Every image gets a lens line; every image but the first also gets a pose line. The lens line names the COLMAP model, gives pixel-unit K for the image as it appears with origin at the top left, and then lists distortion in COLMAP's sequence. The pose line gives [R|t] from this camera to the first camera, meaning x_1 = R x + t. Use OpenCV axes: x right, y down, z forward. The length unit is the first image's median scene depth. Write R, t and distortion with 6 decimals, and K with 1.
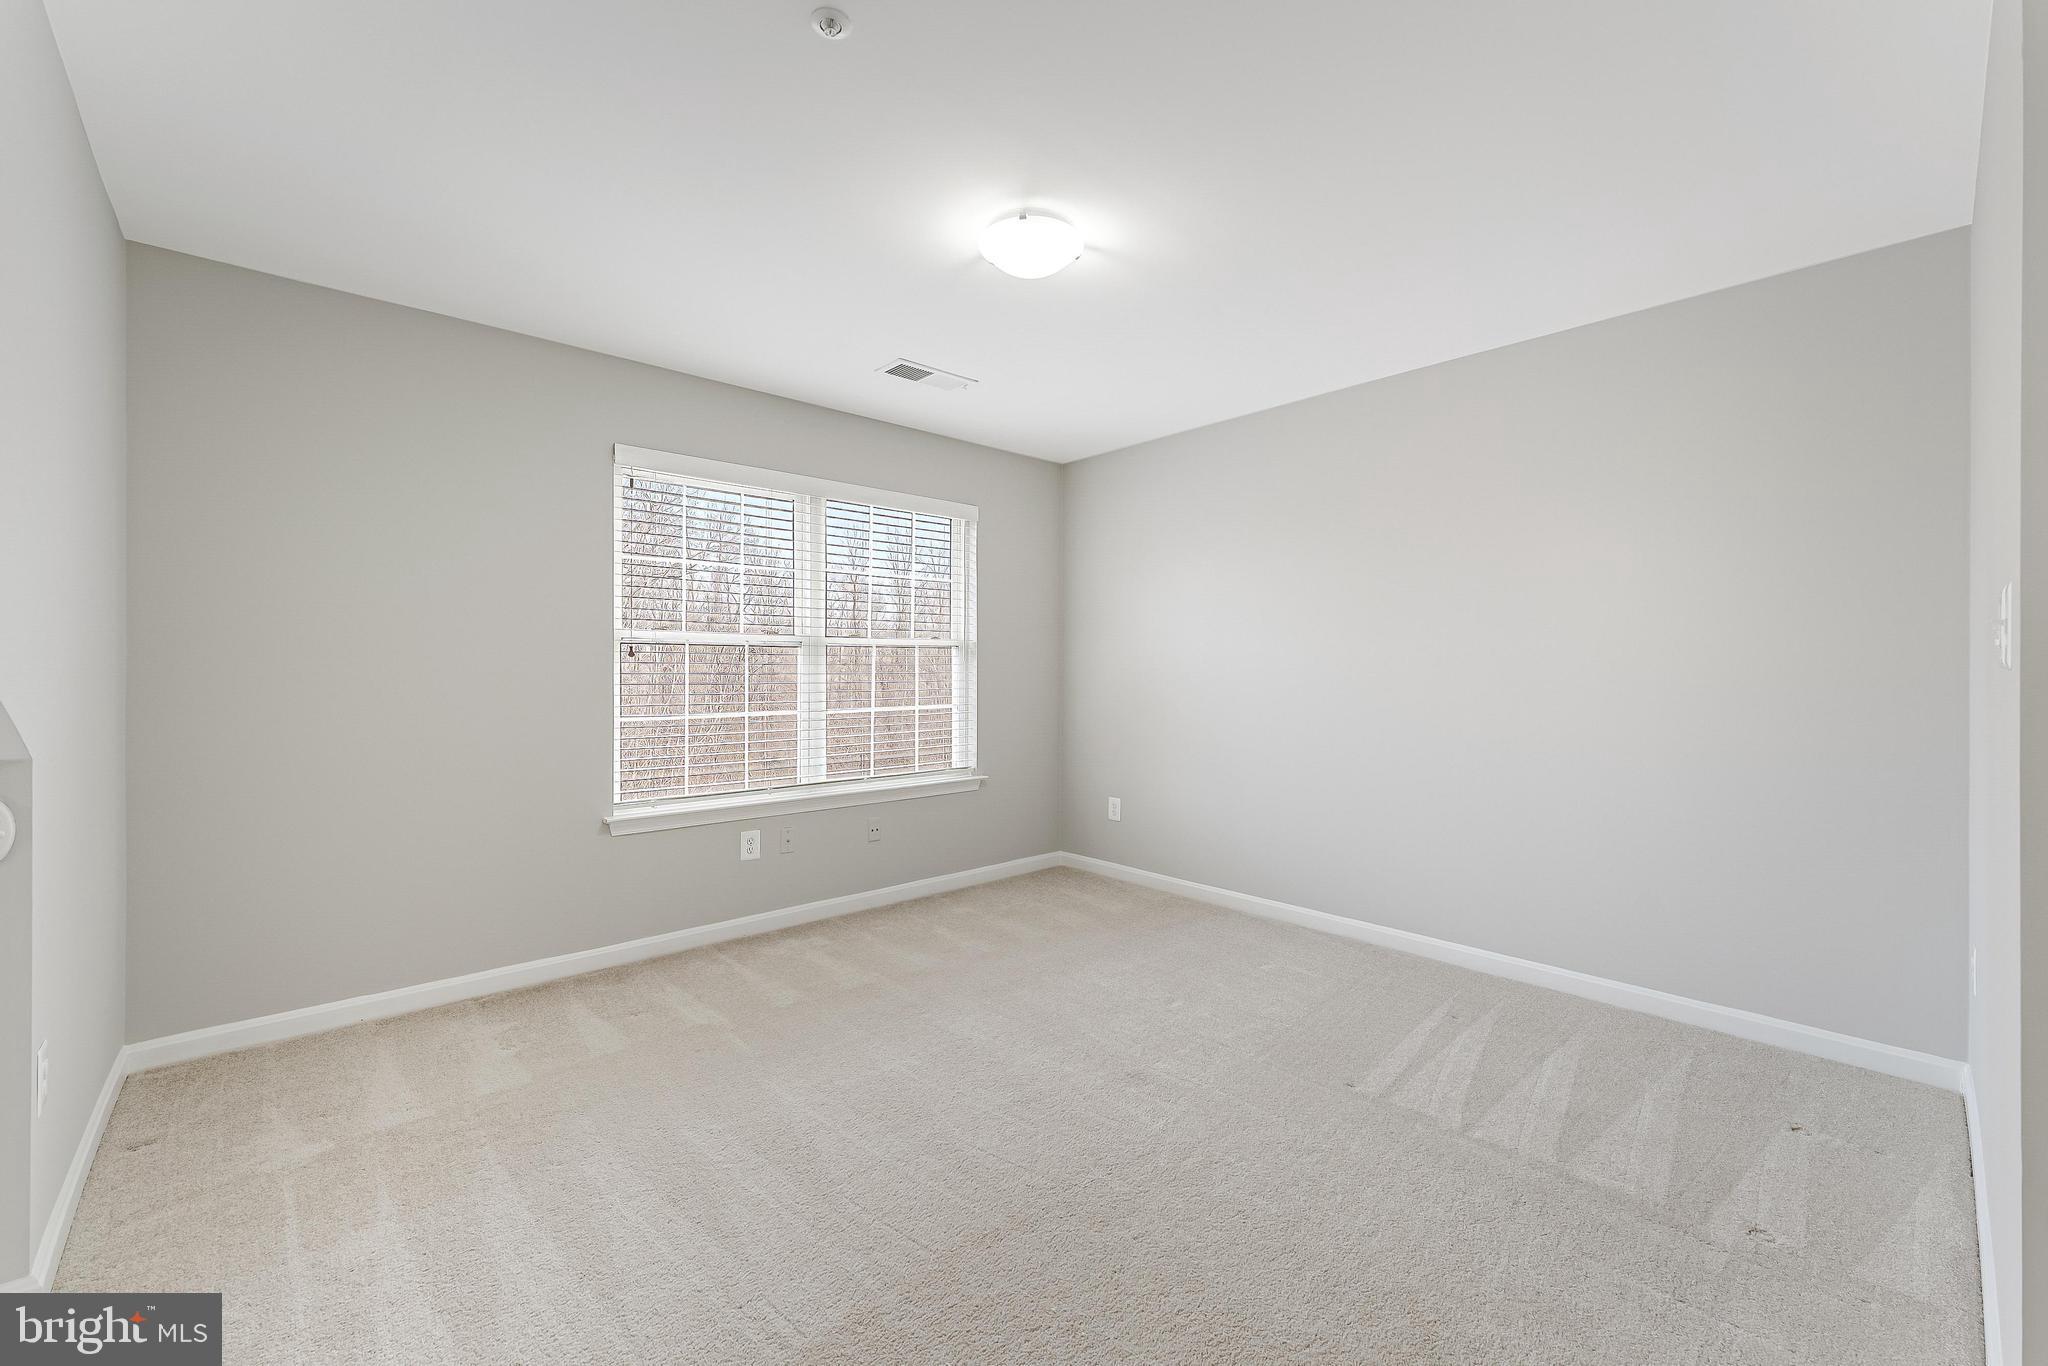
lens RADIAL K [[836.1, 0, 1039.6], [0, 836.1, 668.1], [0, 0, 1]] dist [0.000507, -0.000070]
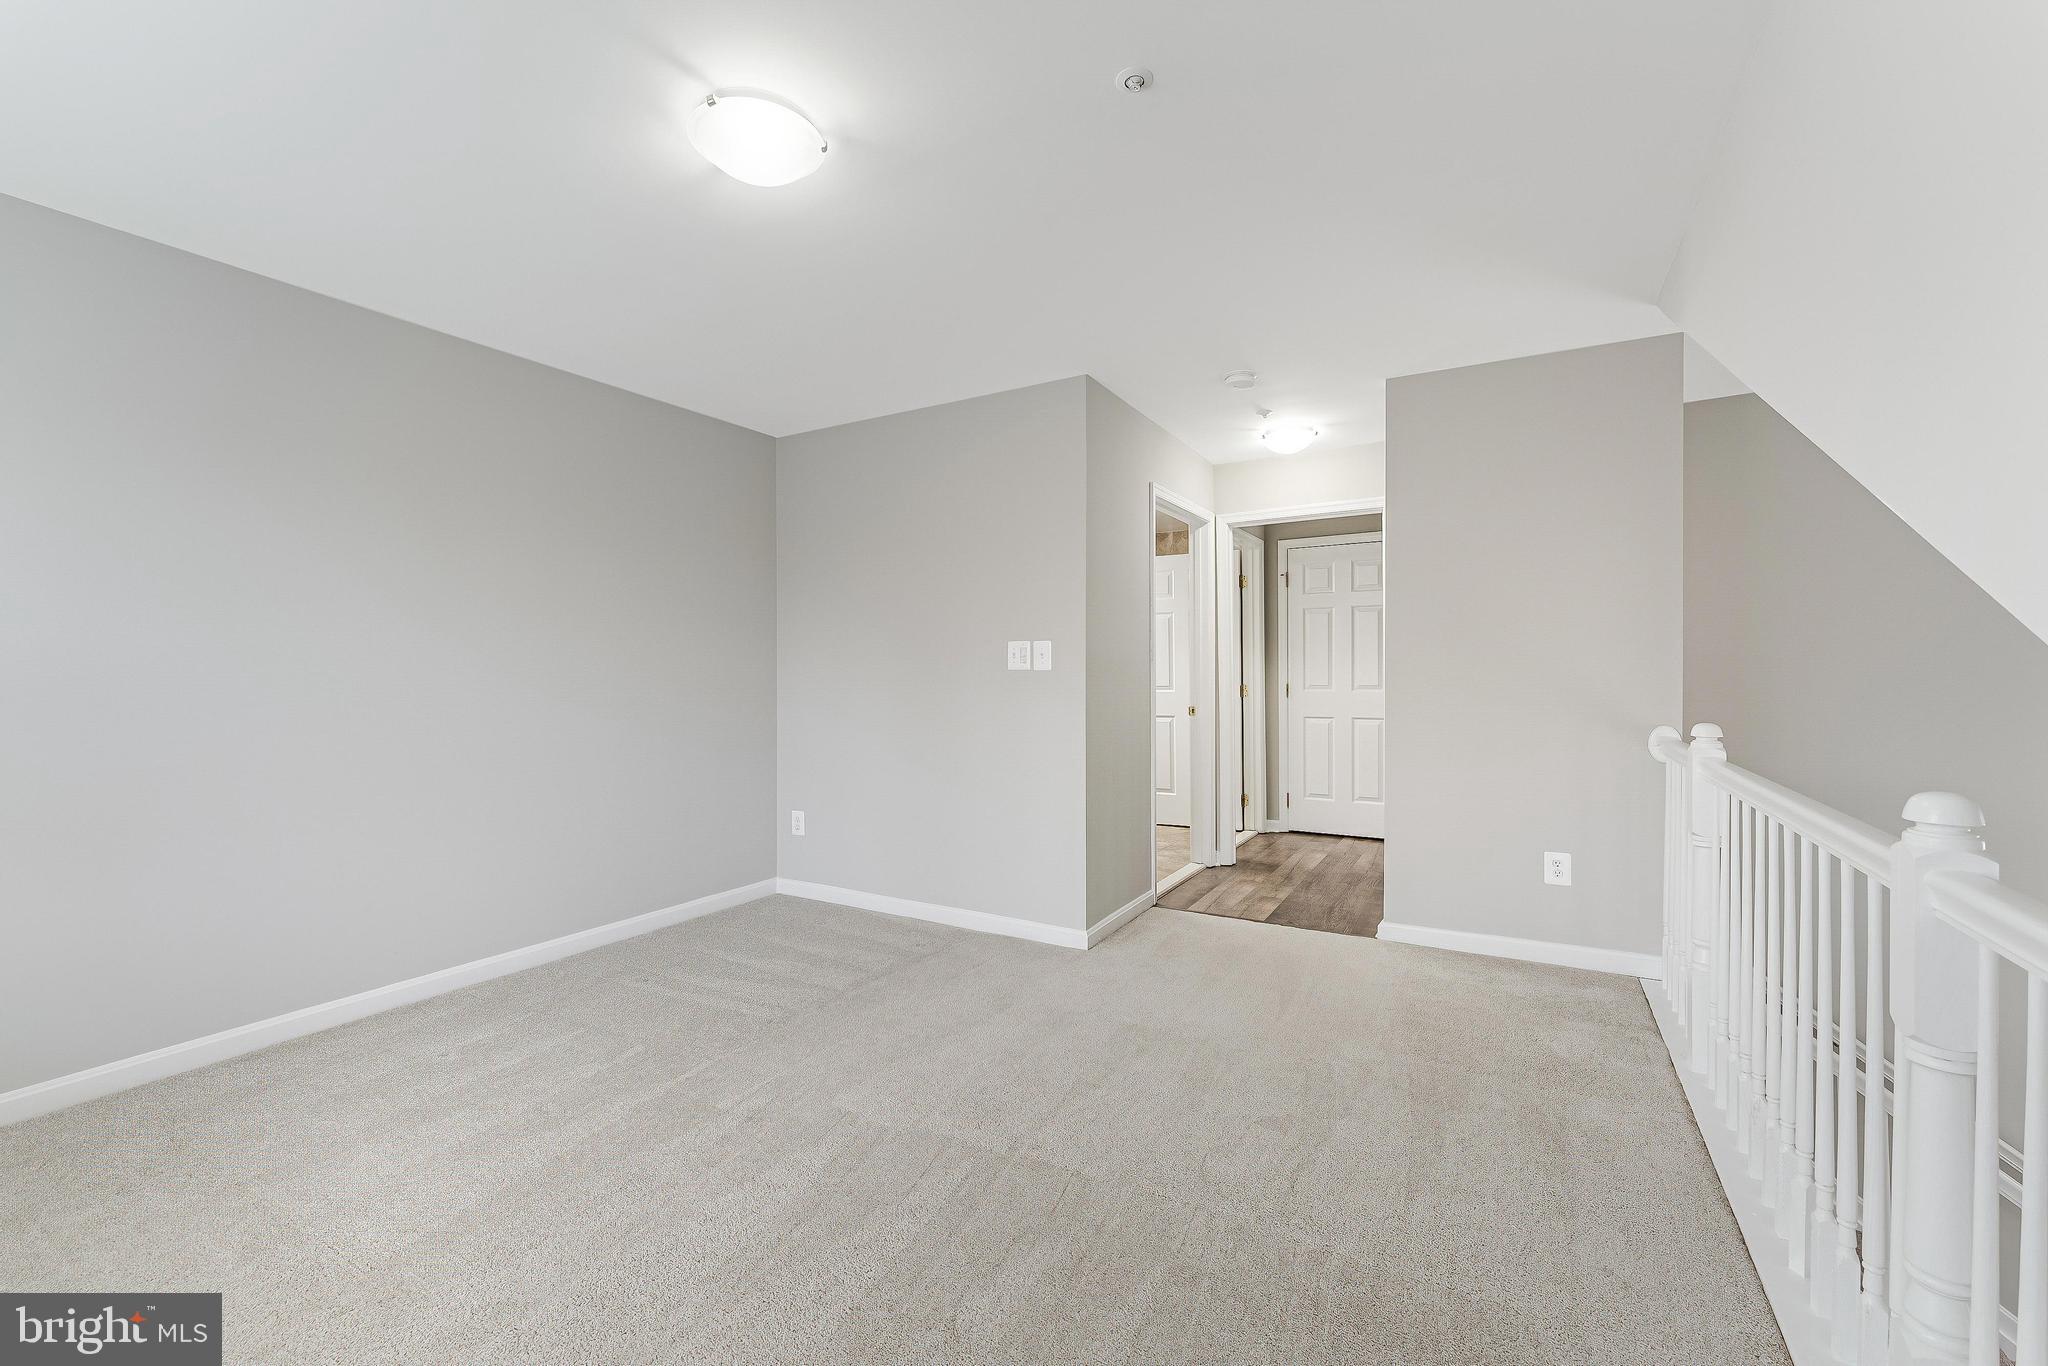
lens RADIAL K [[836.1, 0, 1039.6], [0, 836.1, 668.1], [0, 0, 1]] dist [0.000507, -0.000070]
pose [[-0.291838, -0.007193, 0.956441, -0.906384], [-0.001137, 0.999974, 0.007174, -0.020861], [-0.956467, 0.001006, -0.291838, 0.993871]]
